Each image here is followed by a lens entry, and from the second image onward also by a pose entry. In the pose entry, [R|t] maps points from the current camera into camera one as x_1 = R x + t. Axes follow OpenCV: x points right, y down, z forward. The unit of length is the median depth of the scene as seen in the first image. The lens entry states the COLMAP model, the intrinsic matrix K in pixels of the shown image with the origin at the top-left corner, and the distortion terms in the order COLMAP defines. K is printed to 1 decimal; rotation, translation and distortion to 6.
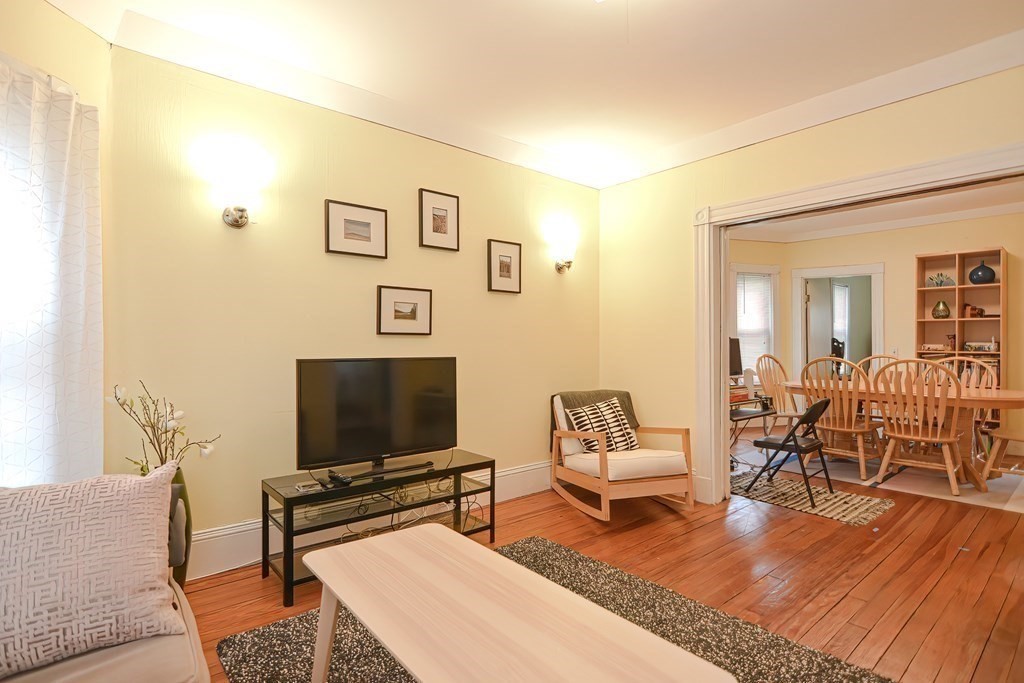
lens RADIAL K [[495.1, 0, 510.5], [0, 495.1, 345.4], [0, 0, 1]] dist [-0.013175, -0.004992]
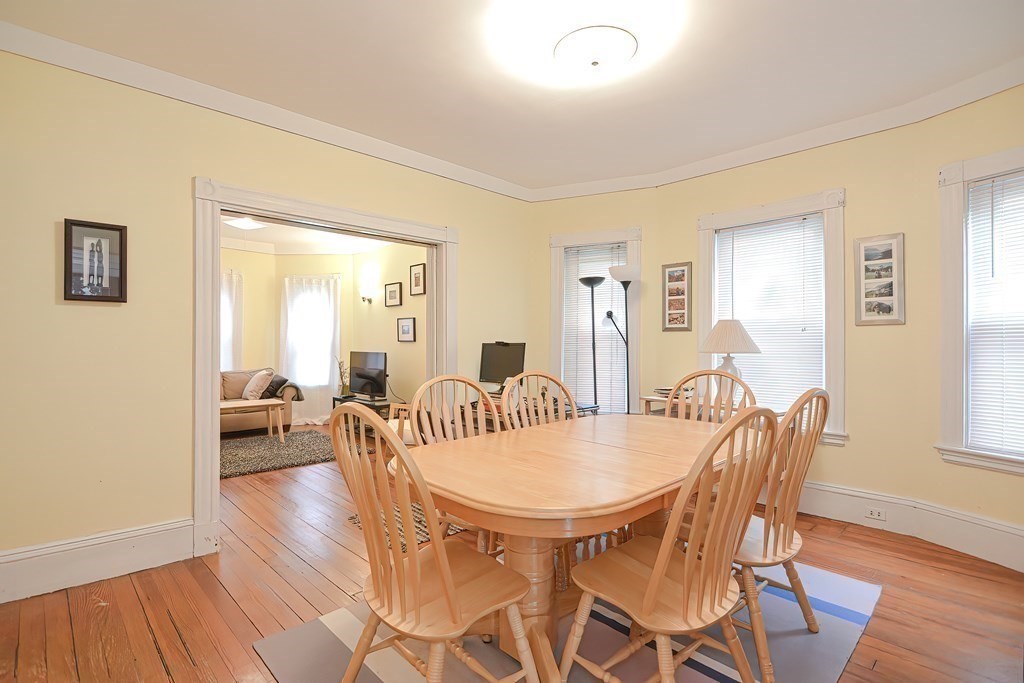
lens RADIAL K [[495.1, 0, 510.8], [0, 495.1, 341.7], [0, 0, 1]] dist [-0.013175, -0.004992]
pose [[0.091418, -0.003279, -0.995807, 1.836262], [-0.007159, 0.999967, -0.003950, -0.017652], [0.995787, 0.007490, 0.091391, 1.258938]]
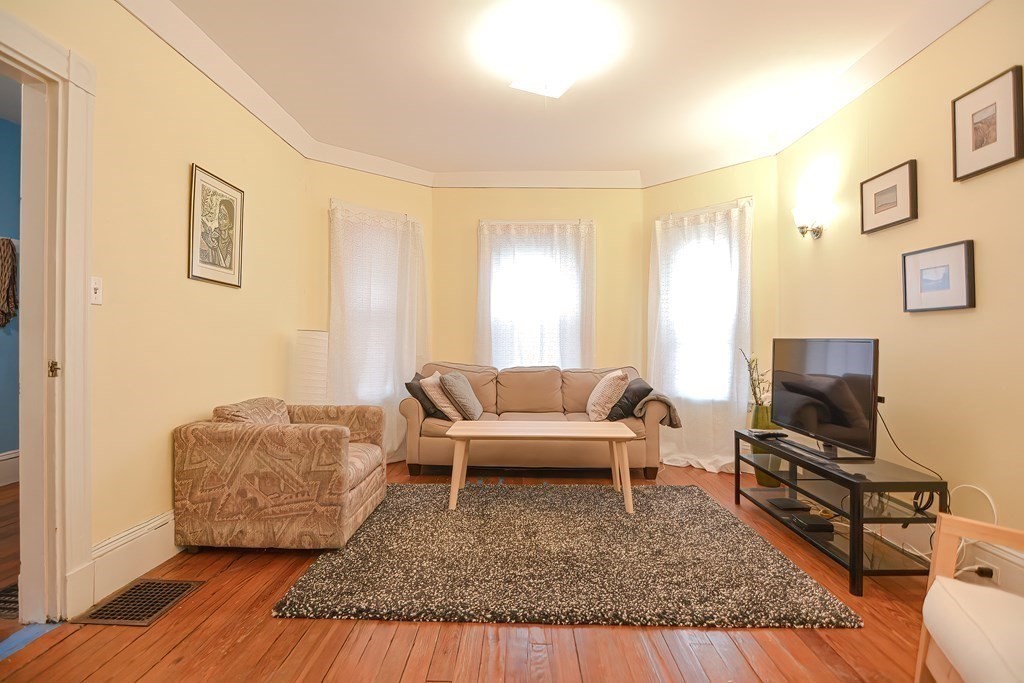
lens RADIAL K [[495.1, 0, 491.0], [0, 495.1, 341.8], [0, 0, 1]] dist [-0.013175, -0.004992]
pose [[-0.669129, 0.003535, -0.743138, 0.792366], [-0.004599, 0.999950, 0.008898, 0.021183], [0.743132, 0.009371, -0.669079, 1.012048]]
